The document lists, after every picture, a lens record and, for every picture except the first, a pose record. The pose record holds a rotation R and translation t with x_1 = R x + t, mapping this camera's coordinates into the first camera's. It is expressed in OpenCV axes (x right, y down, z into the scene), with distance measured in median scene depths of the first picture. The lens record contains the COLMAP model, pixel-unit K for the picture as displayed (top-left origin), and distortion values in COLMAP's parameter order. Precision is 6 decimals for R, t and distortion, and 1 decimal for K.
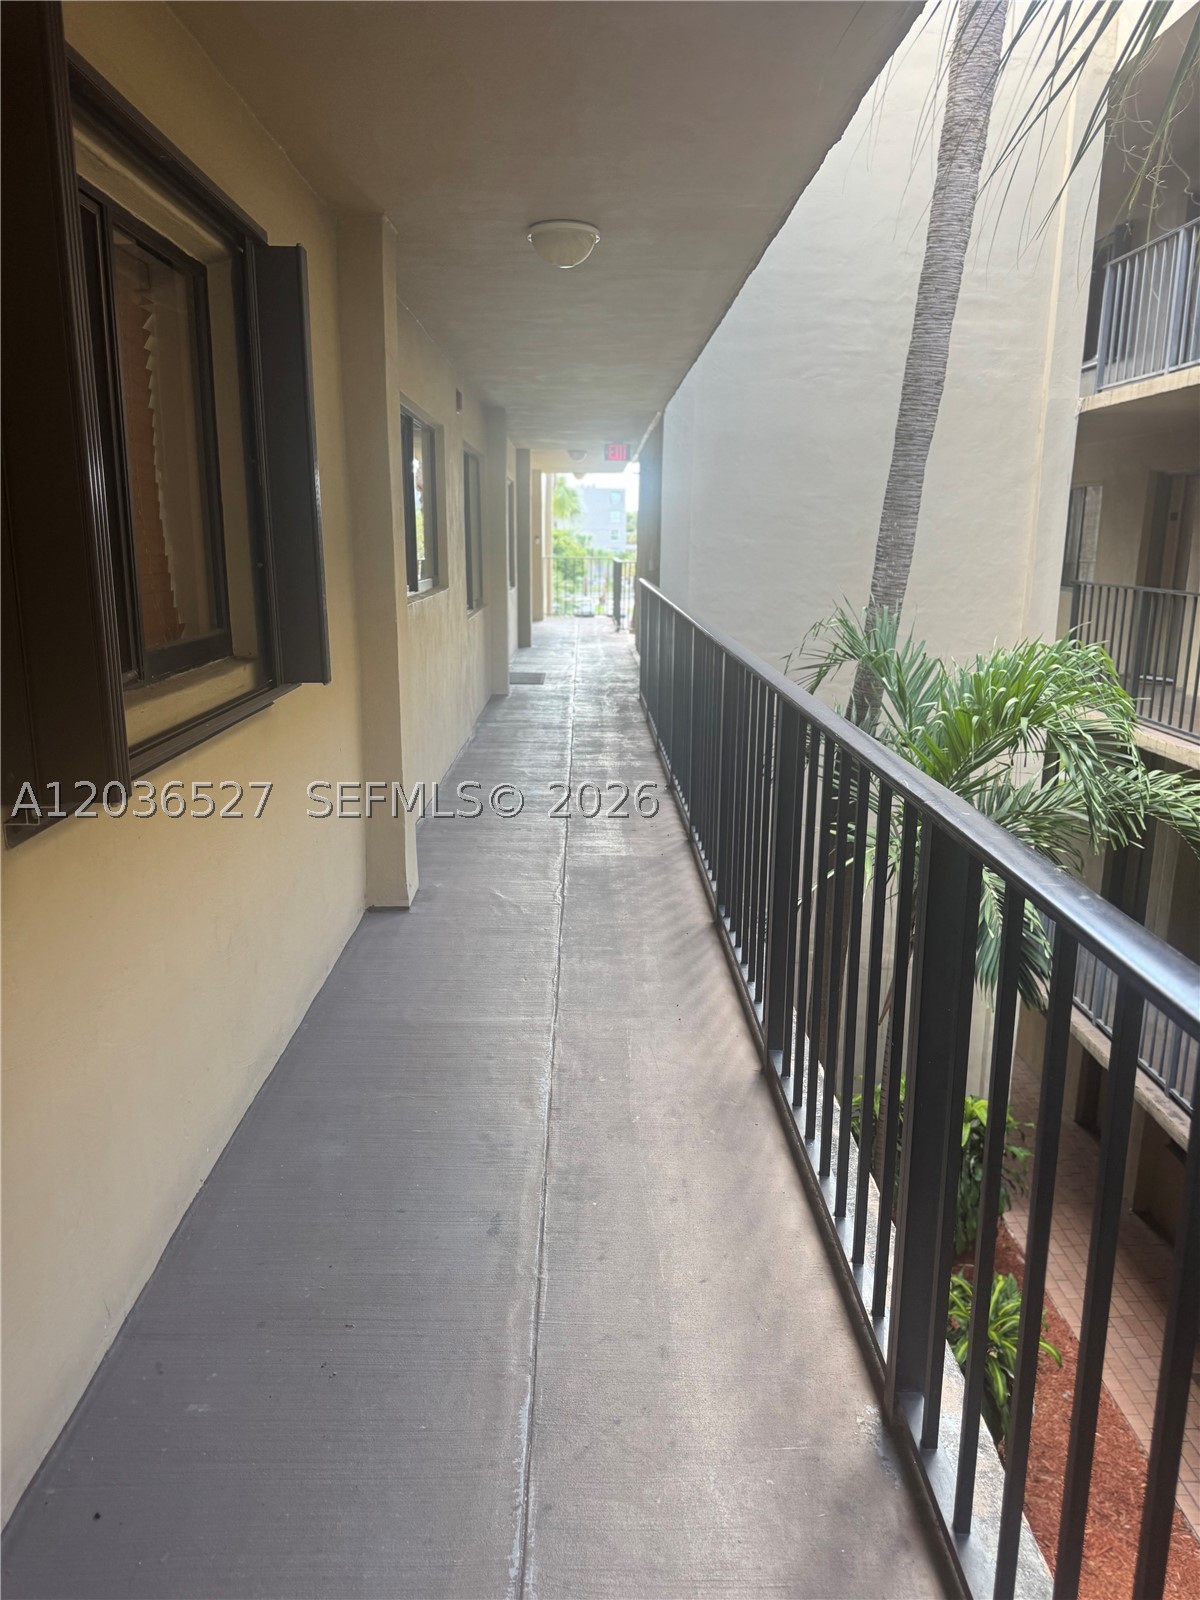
lens RADIAL K [[1125.8, 0, 590.0], [0, 1125.8, 797.6], [0, 0, 1]] dist [0.047964, -0.048953]
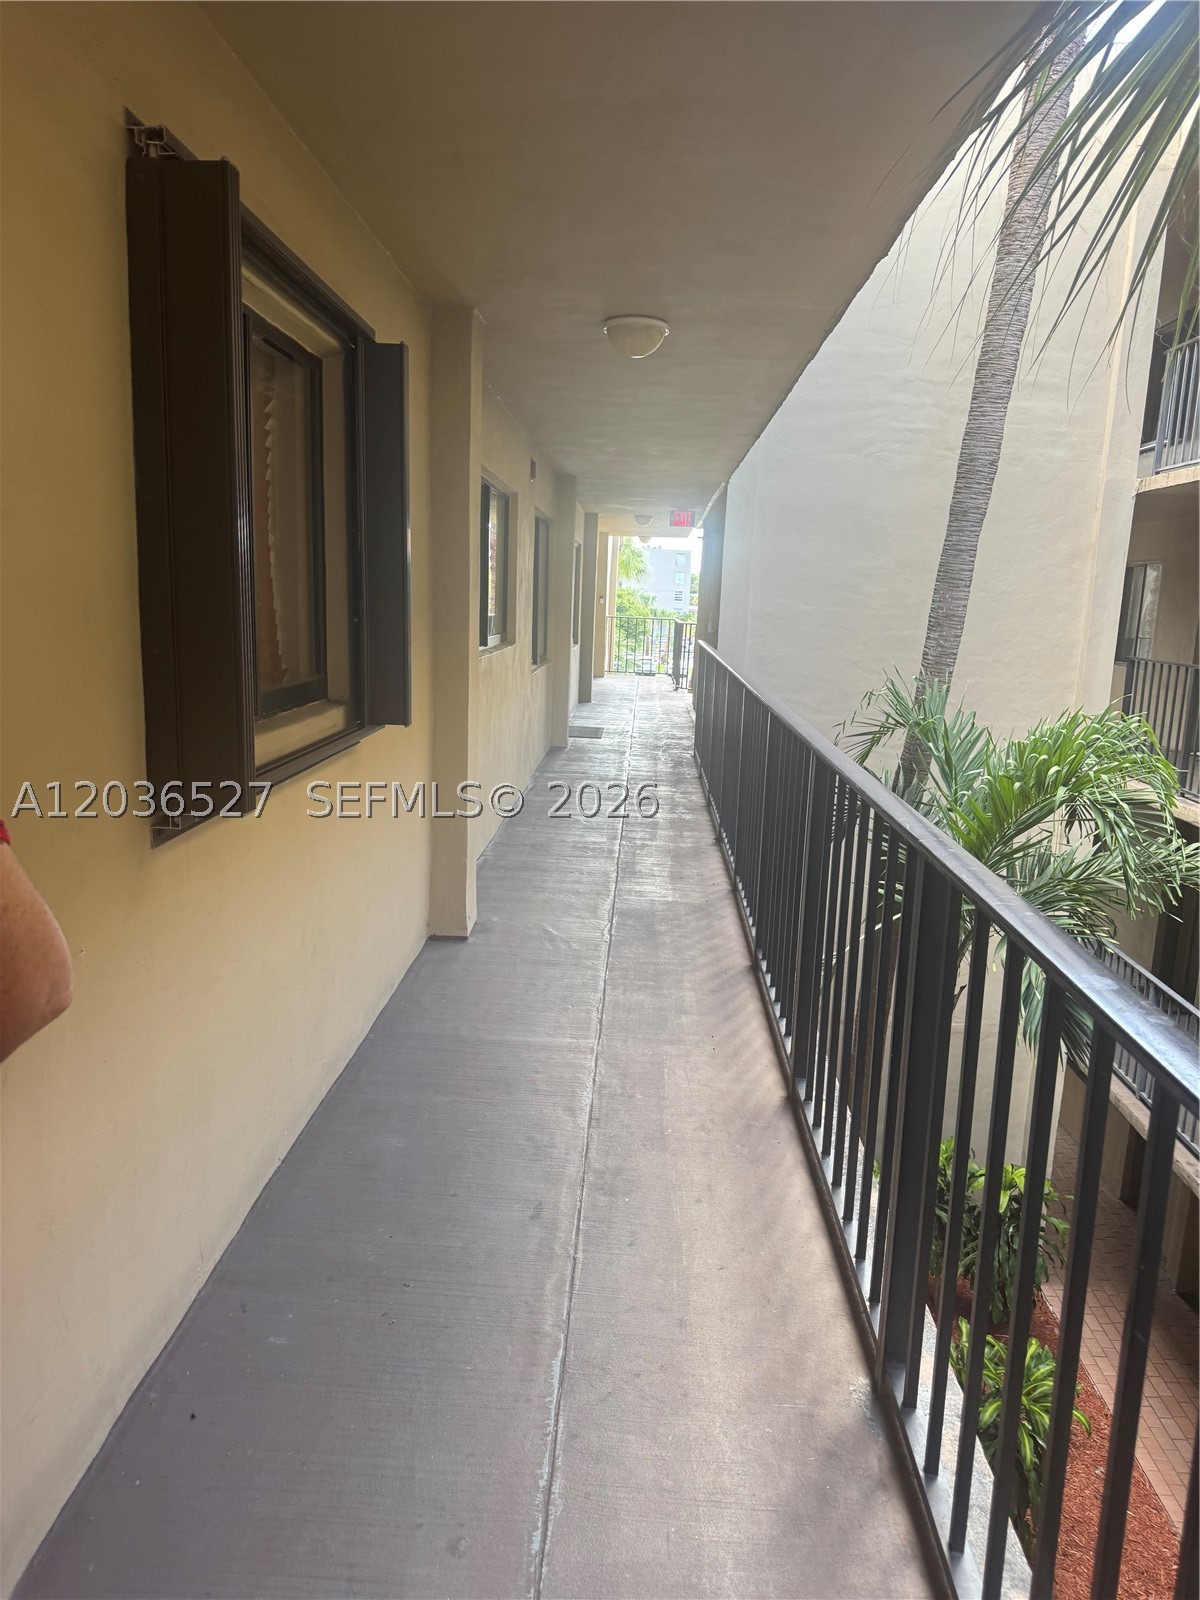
lens RADIAL K [[1125.8, 0, 585.2], [0, 1125.8, 809.8], [0, 0, 1]] dist [0.047964, -0.048953]
pose [[0.997779, 0.039605, -0.053566, 0.002830], [-0.041701, 0.998384, -0.038597, 0.007893], [0.051951, 0.040745, 0.997818, -0.045659]]
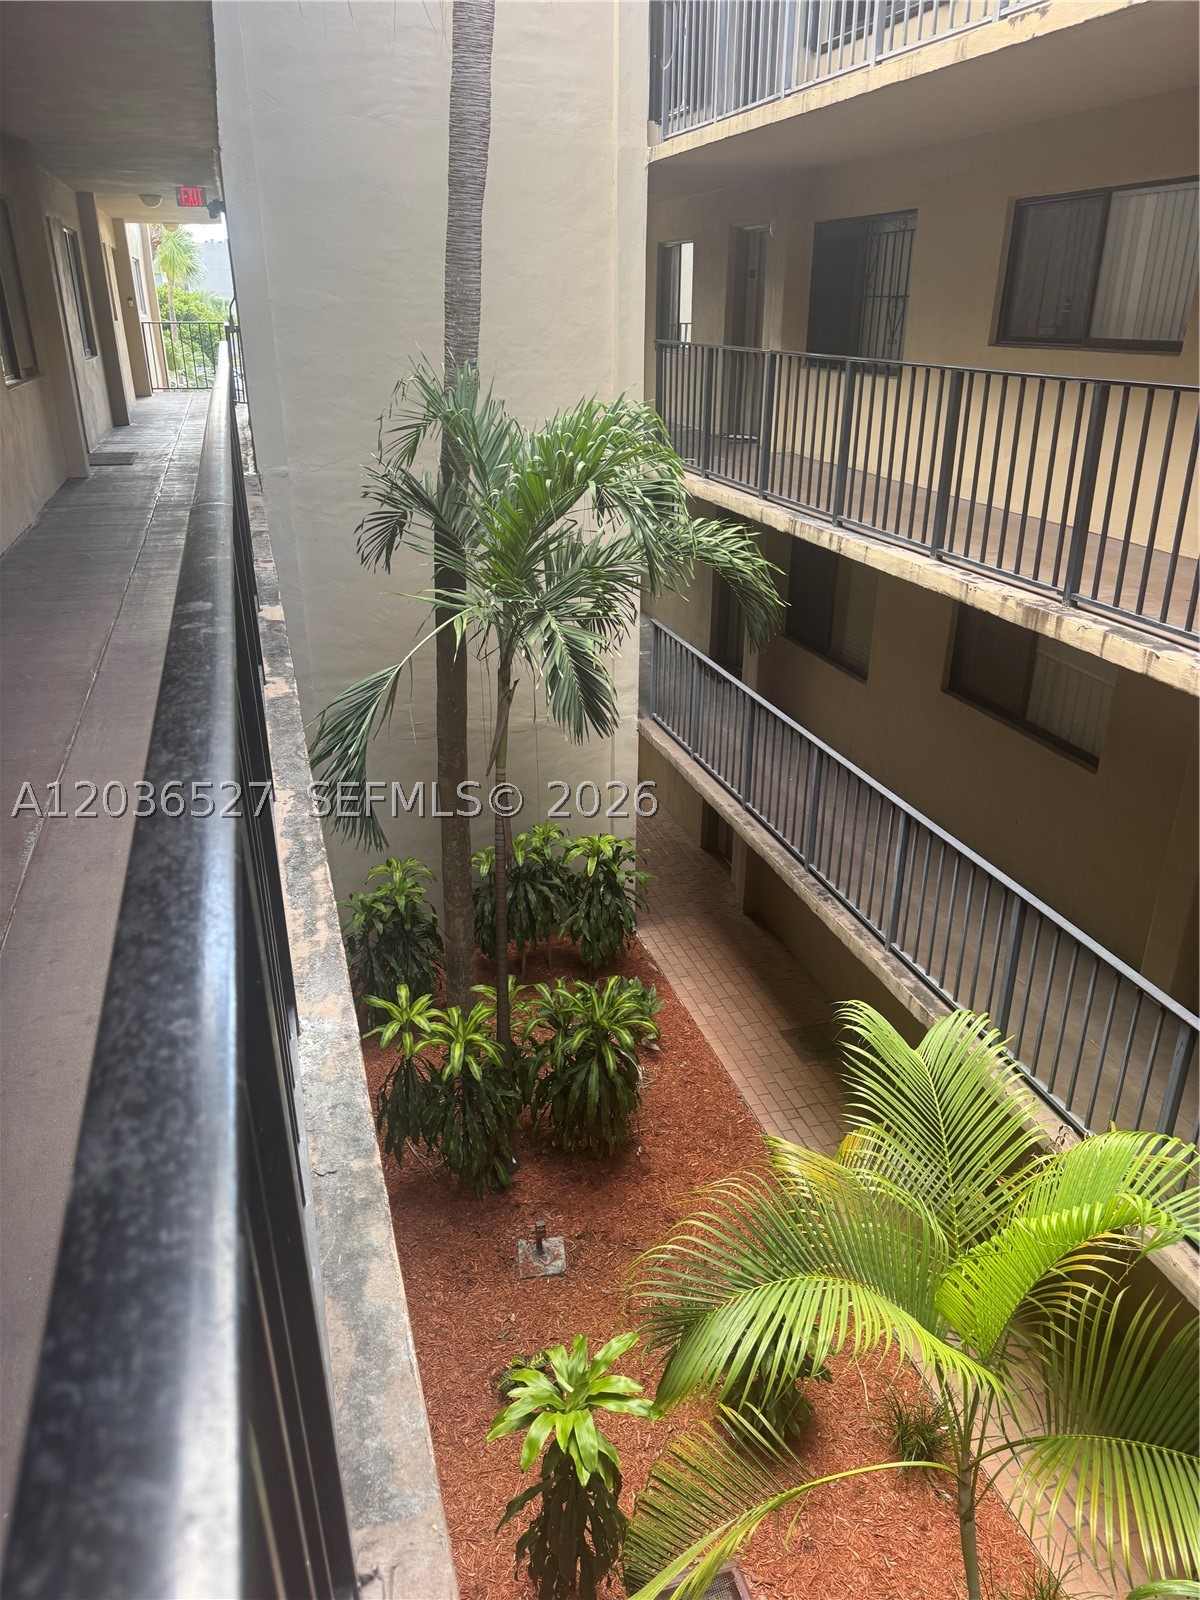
lens RADIAL K [[1125.8, 0, 596.6], [0, 1125.8, 801.5], [0, 0, 1]] dist [0.047964, -0.048953]
pose [[0.961609, -0.118198, 0.247662, 0.092012], [0.070032, 0.978303, 0.194985, 0.023294], [-0.265335, -0.170155, 0.949023, -0.062831]]
